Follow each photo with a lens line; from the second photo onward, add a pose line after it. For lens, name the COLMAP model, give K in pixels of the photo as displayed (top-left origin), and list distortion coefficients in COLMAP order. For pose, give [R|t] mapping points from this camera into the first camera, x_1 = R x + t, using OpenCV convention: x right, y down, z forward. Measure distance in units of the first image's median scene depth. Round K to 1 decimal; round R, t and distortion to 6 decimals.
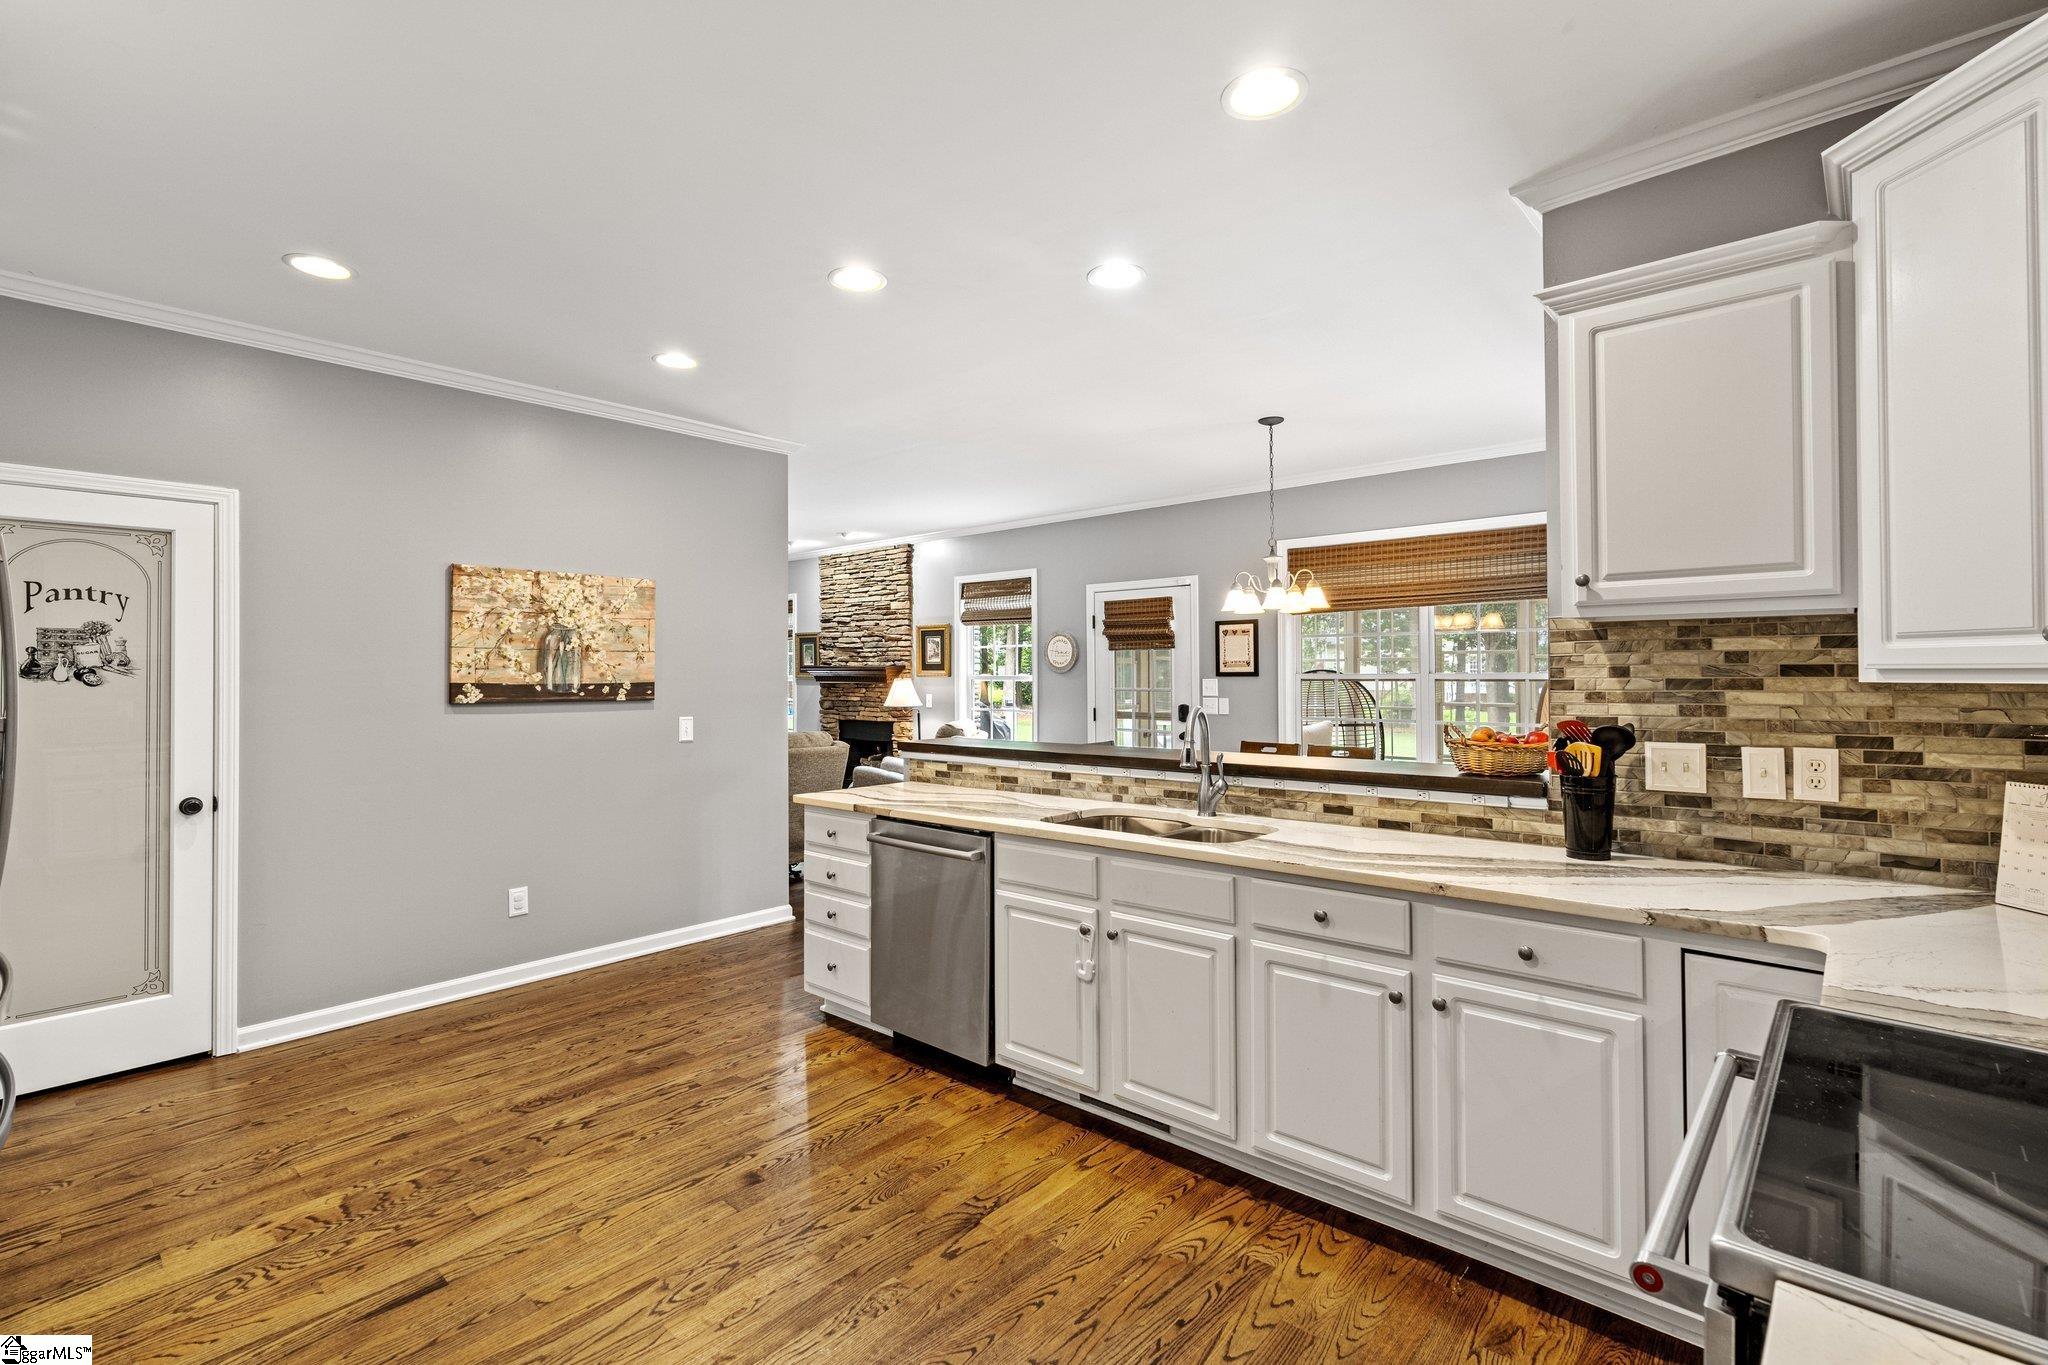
lens RADIAL K [[929.6, 0, 1008.5], [0, 929.6, 671.2], [0, 0, 1]] dist [-0.005791, 0.002885]
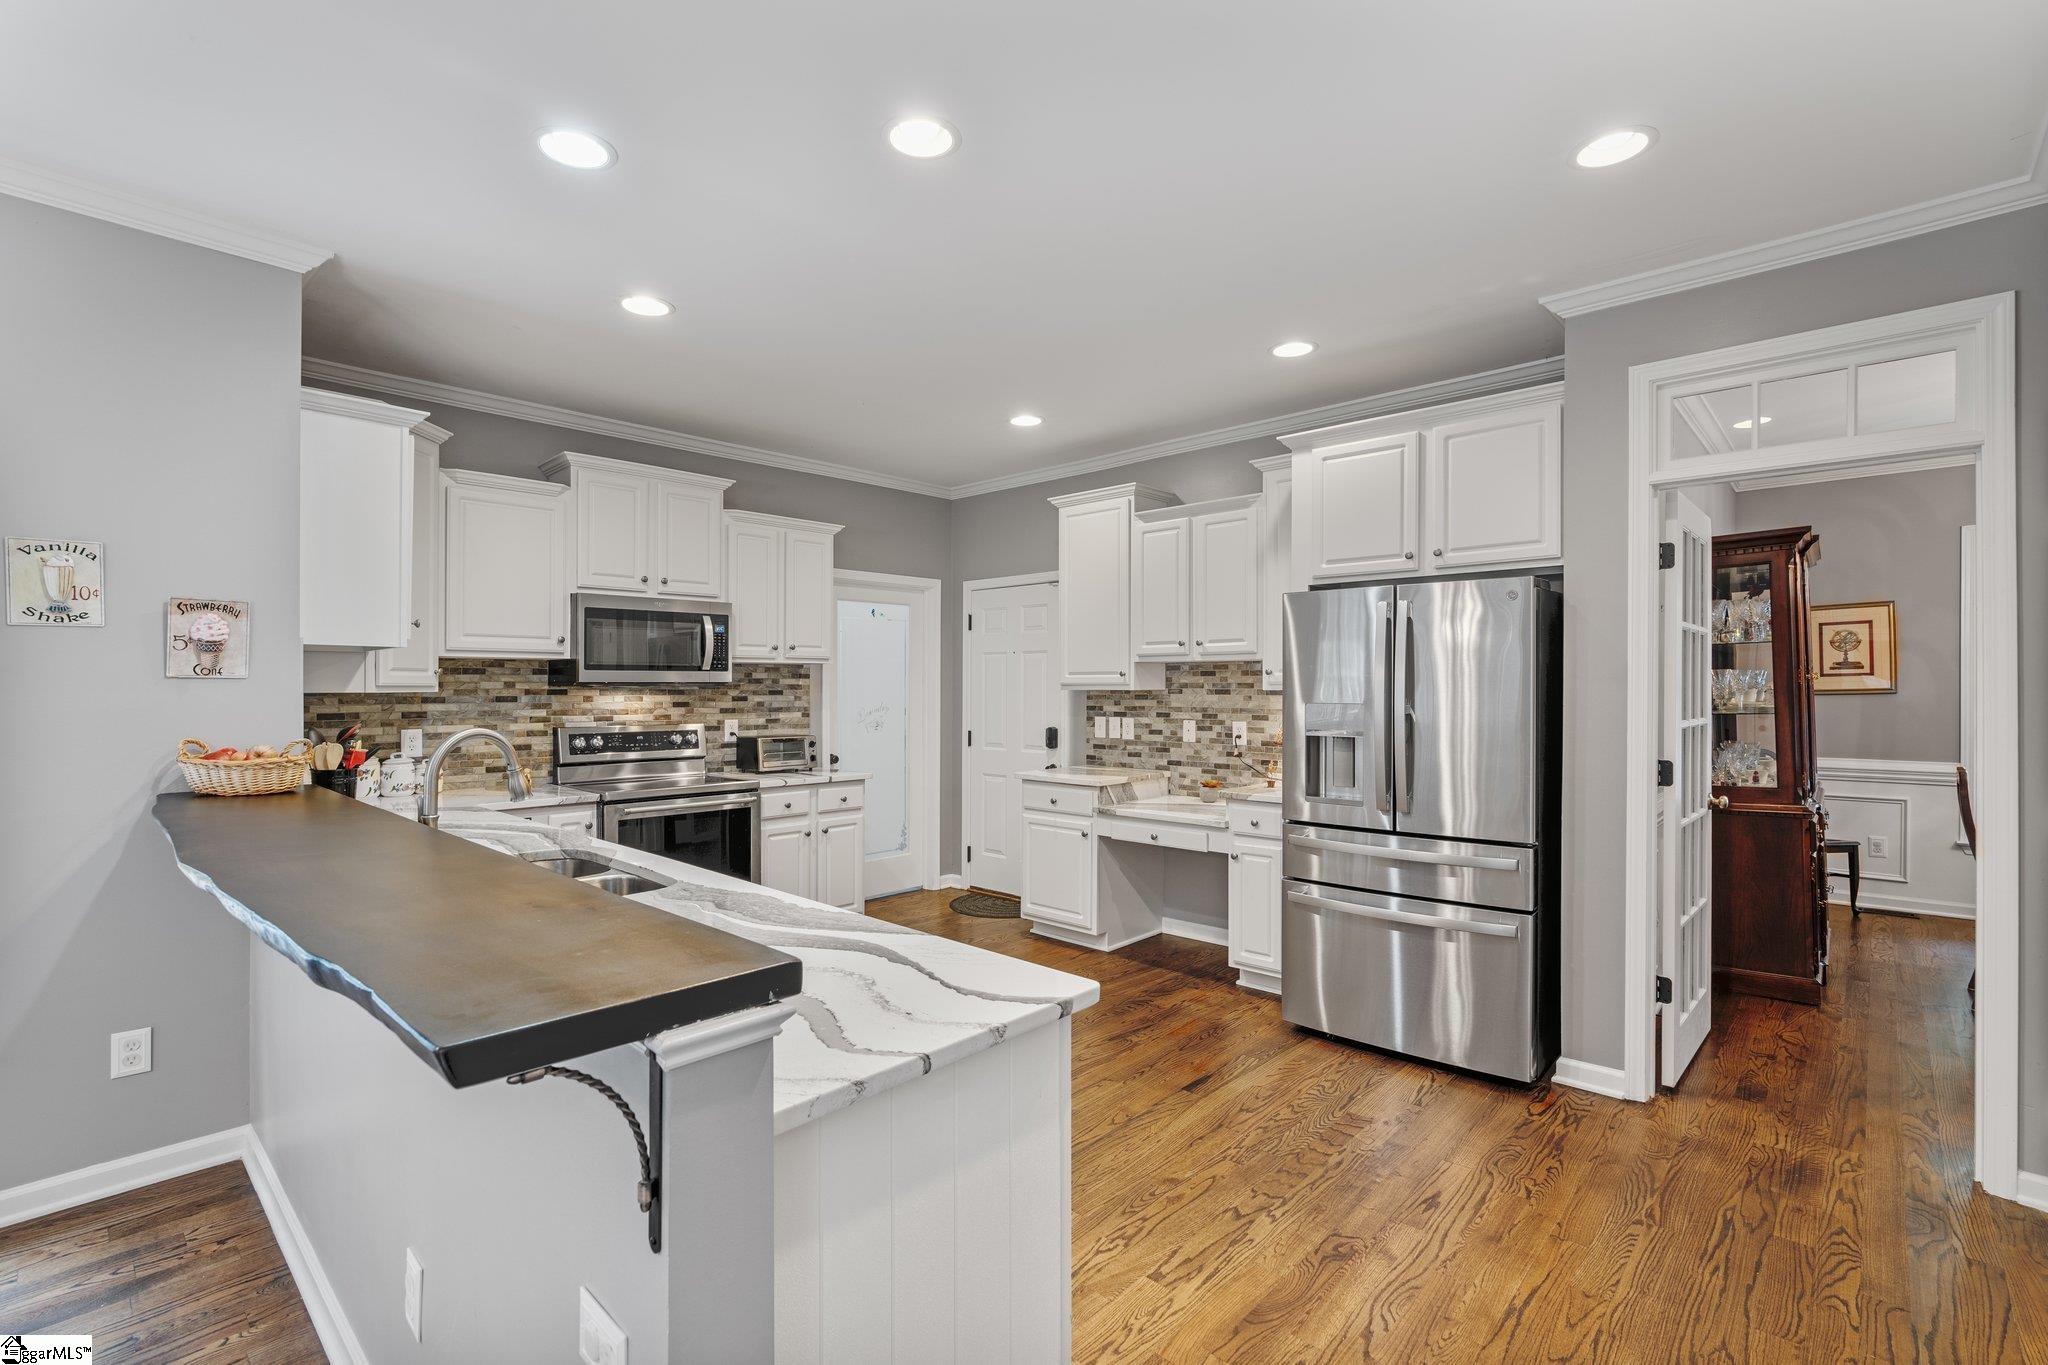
lens RADIAL K [[929.6, 0, 1005.9], [0, 929.6, 688.4], [0, 0, 1]] dist [-0.005791, 0.002885]
pose [[-0.999743, 0.008197, 0.021147, -0.249509], [0.008192, 0.999966, -0.000295, 0.008492], [-0.021149, -0.000121, -0.999776, 1.729630]]
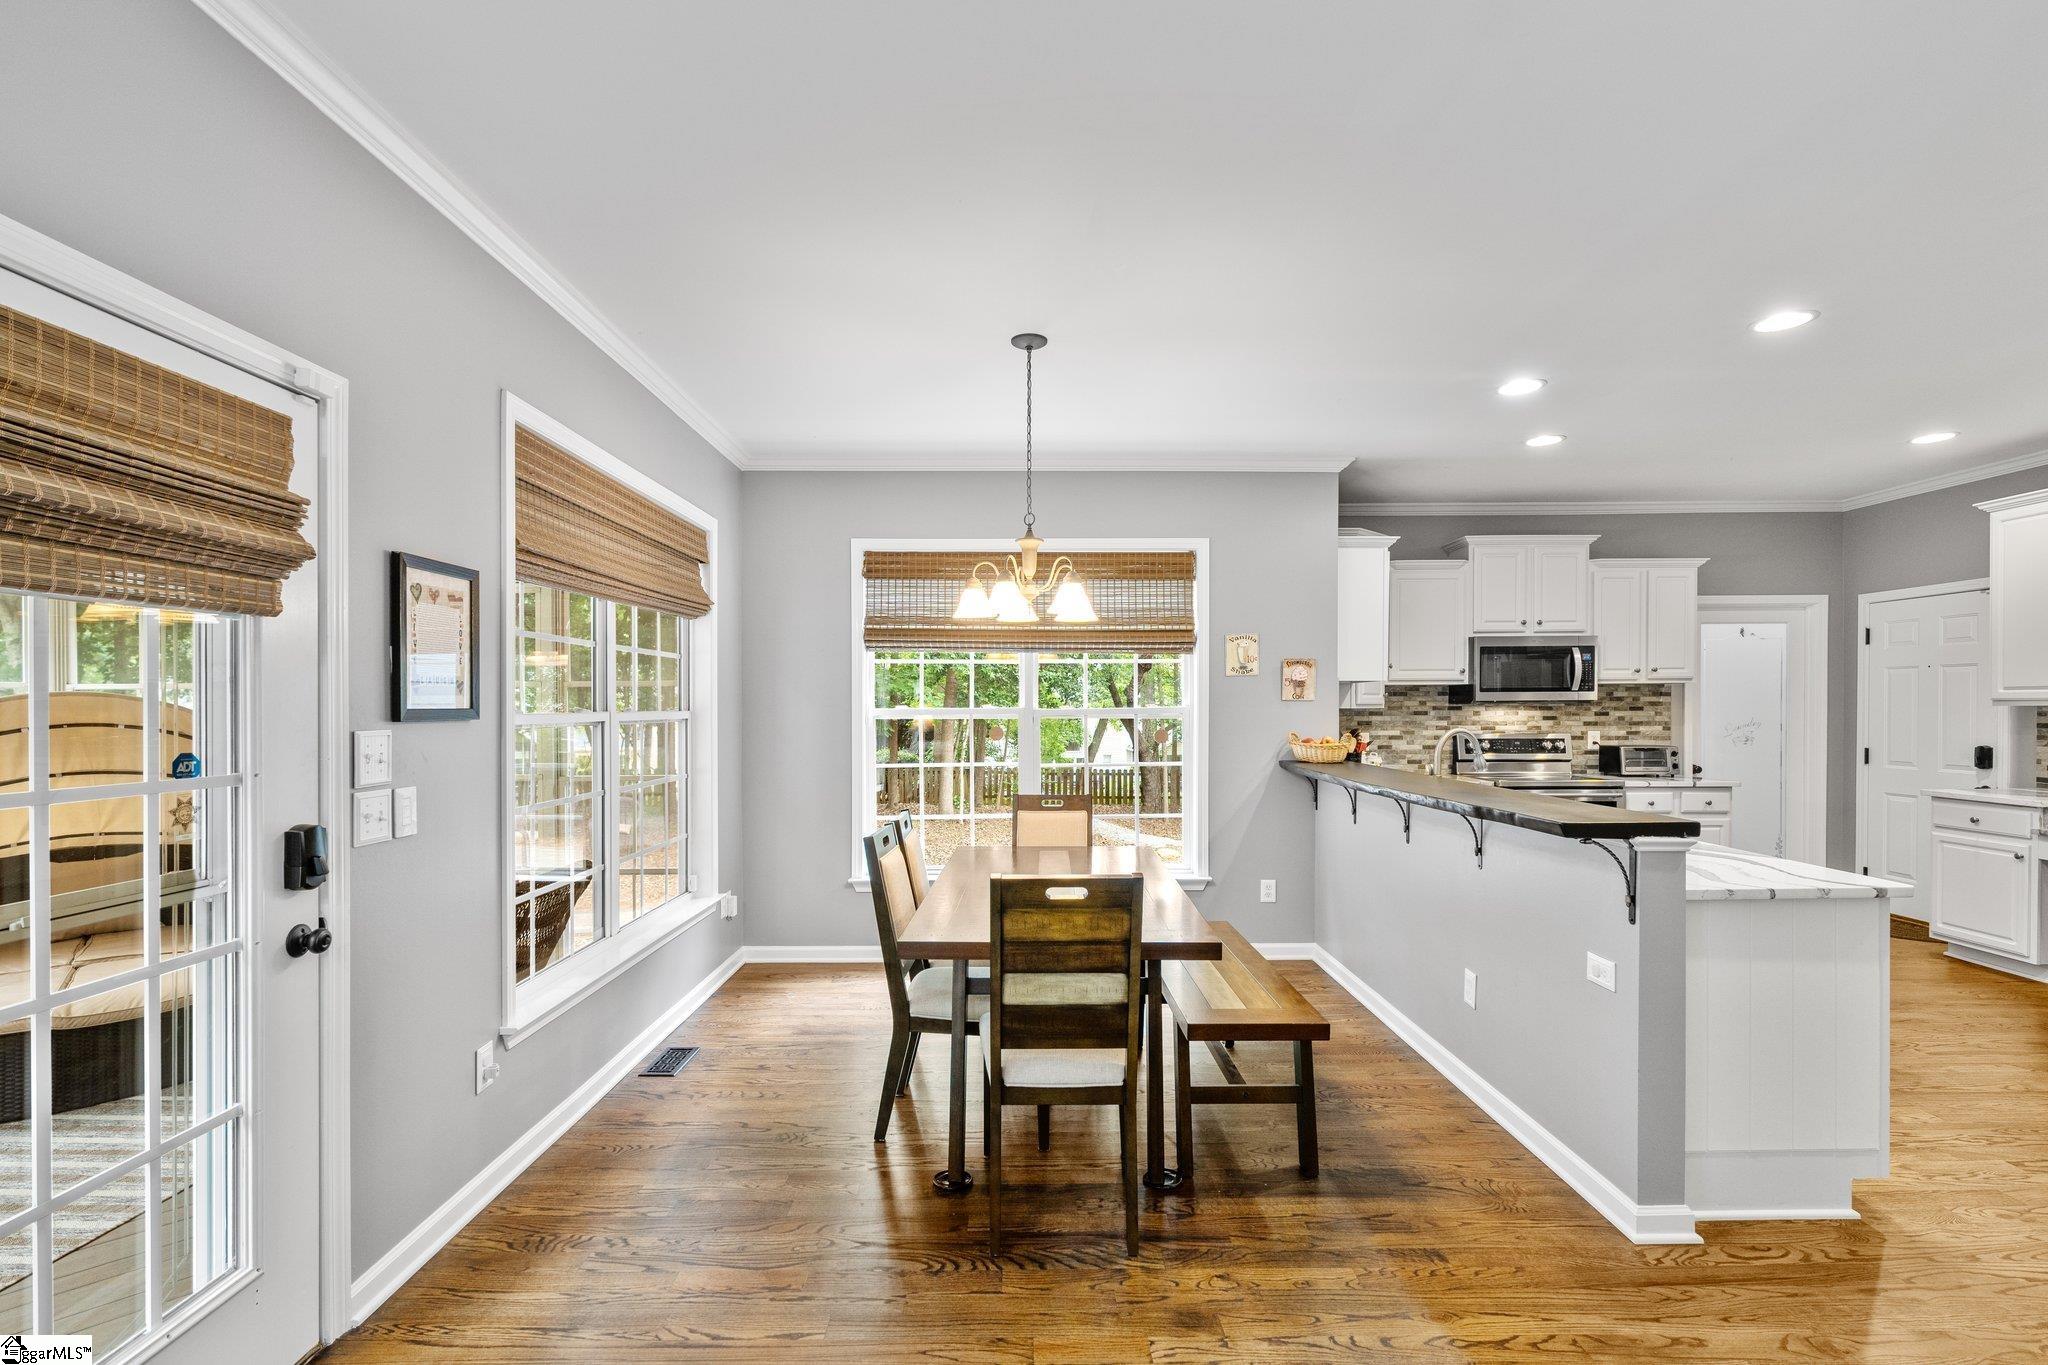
lens RADIAL K [[929.6, 0, 1016.9], [0, 929.6, 715.2], [0, 0, 1]] dist [-0.005791, 0.002885]
pose [[-0.676552, 0.003976, 0.736384, -0.354011], [0.008684, 0.999959, 0.002580, 0.009748], [-0.736344, 0.008141, -0.676559, 2.346761]]
